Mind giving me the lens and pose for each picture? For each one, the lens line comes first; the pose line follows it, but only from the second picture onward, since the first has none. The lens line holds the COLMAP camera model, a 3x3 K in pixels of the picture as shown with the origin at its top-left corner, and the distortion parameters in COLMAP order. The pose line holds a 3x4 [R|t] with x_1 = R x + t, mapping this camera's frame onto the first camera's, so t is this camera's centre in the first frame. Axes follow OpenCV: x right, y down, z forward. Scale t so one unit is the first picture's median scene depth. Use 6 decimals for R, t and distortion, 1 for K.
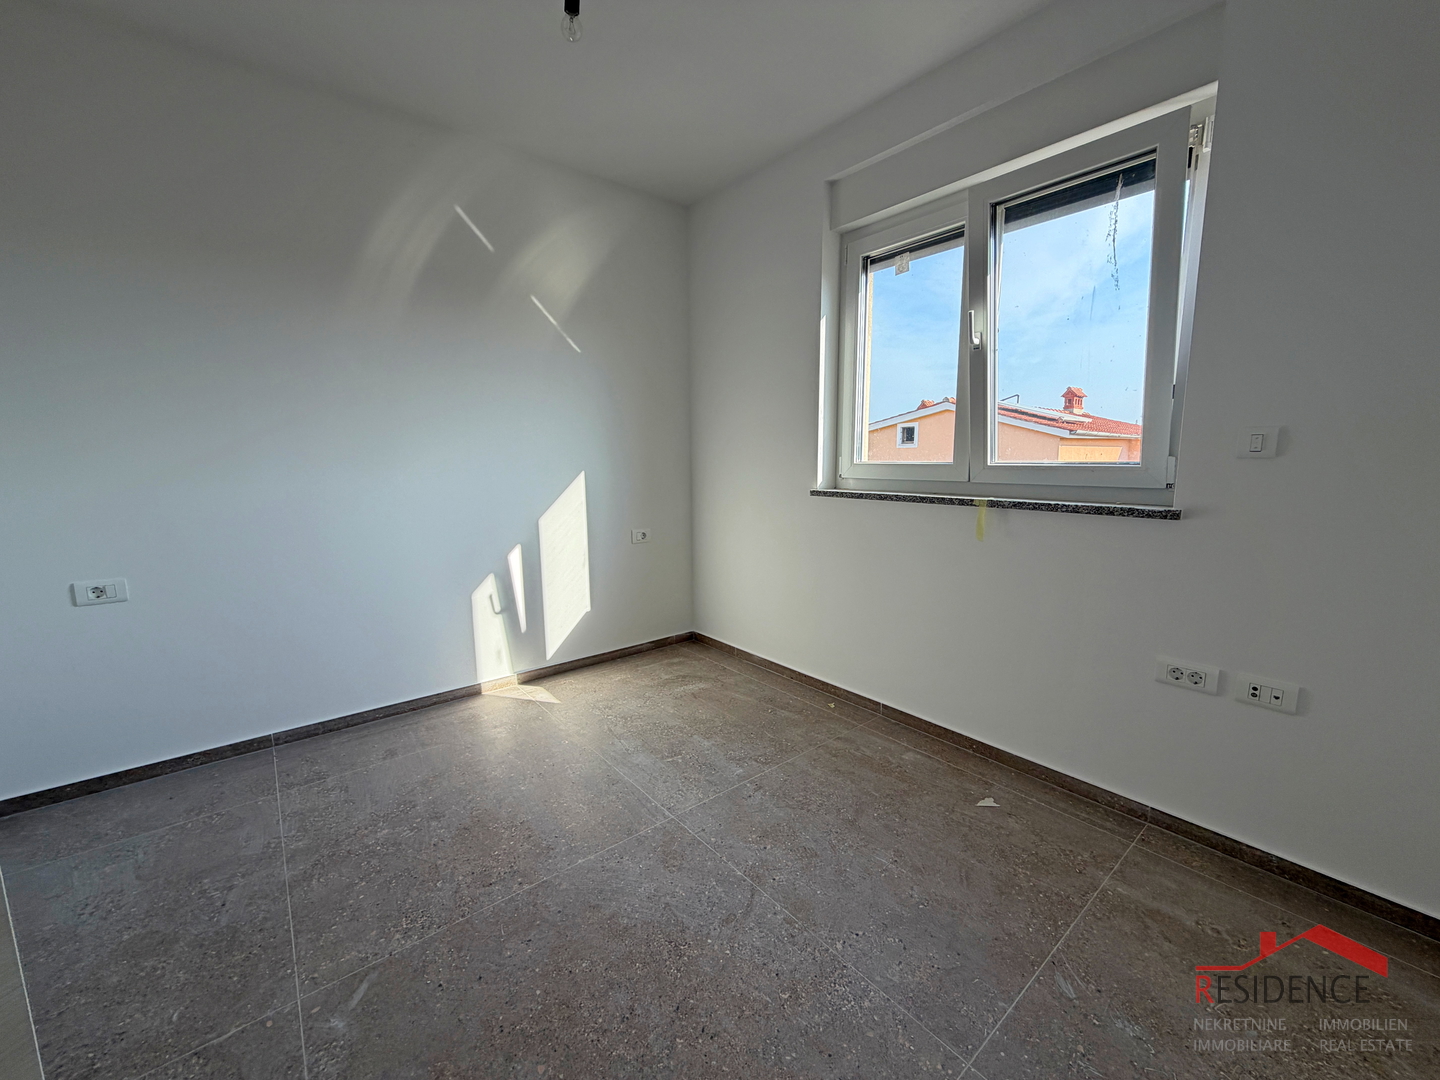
lens RADIAL K [[573.4, 0, 717.2], [0, 573.4, 536.8], [0, 0, 1]] dist [0.000803, -0.000145]
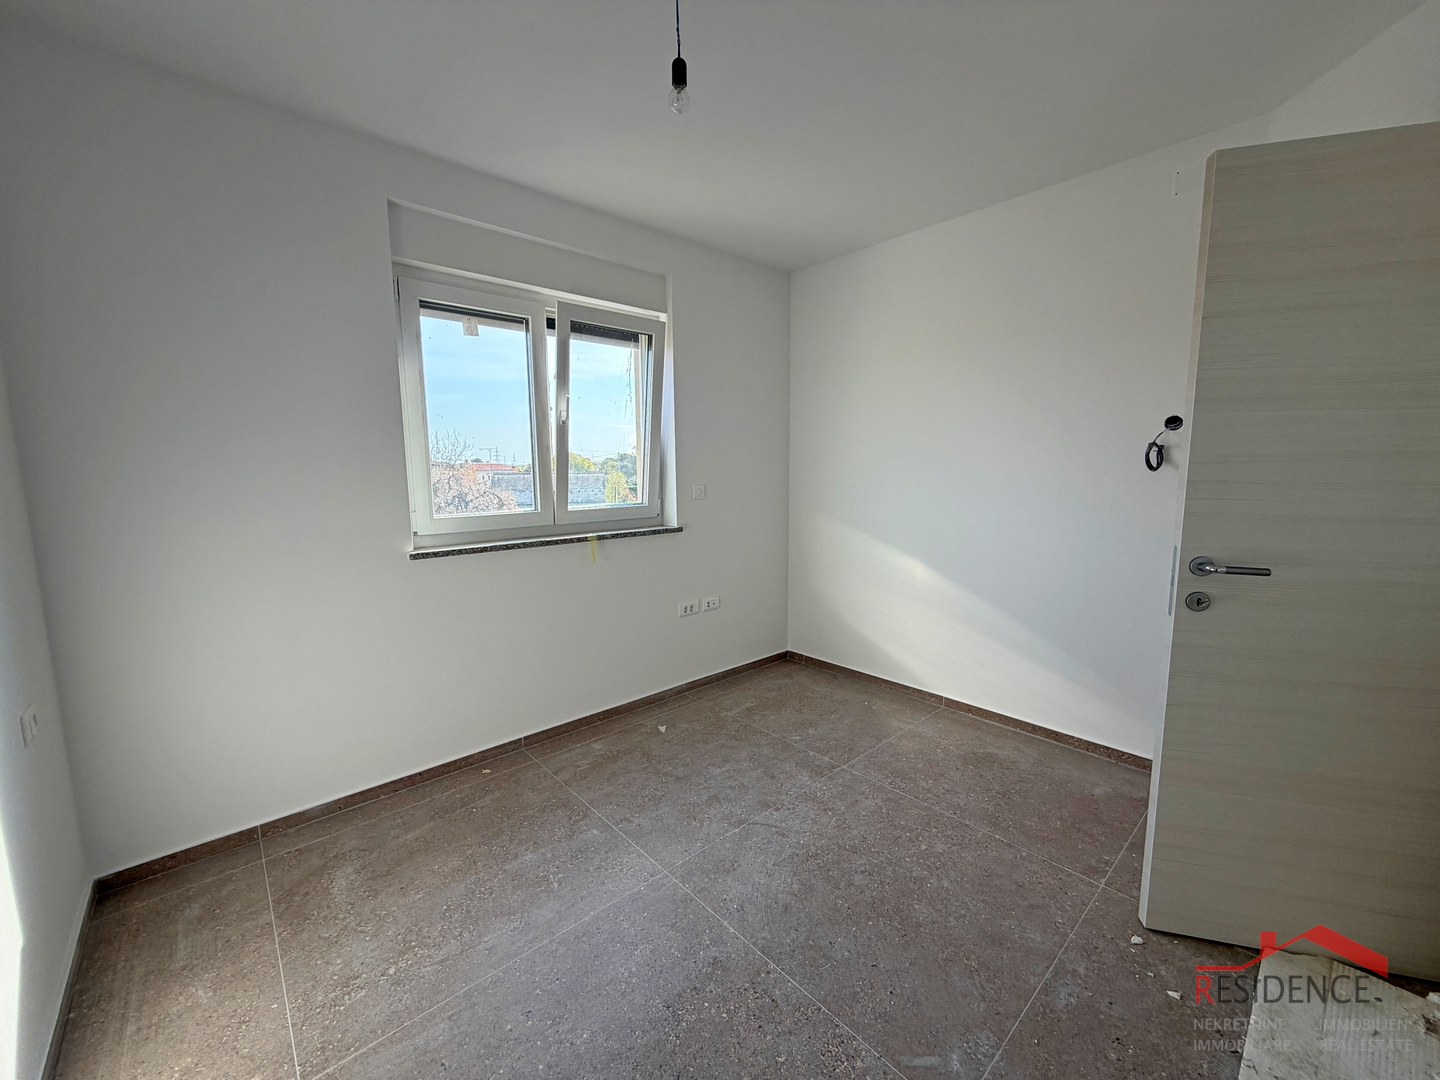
lens RADIAL K [[573.4, 0, 717.2], [0, 573.4, 536.8], [0, 0, 1]] dist [0.000803, -0.000145]
pose [[-0.047478, -0.114230, 0.992319, -0.859724], [0.150563, 0.981271, 0.120162, -0.172269], [-0.987460, 0.155111, -0.029390, 0.709227]]
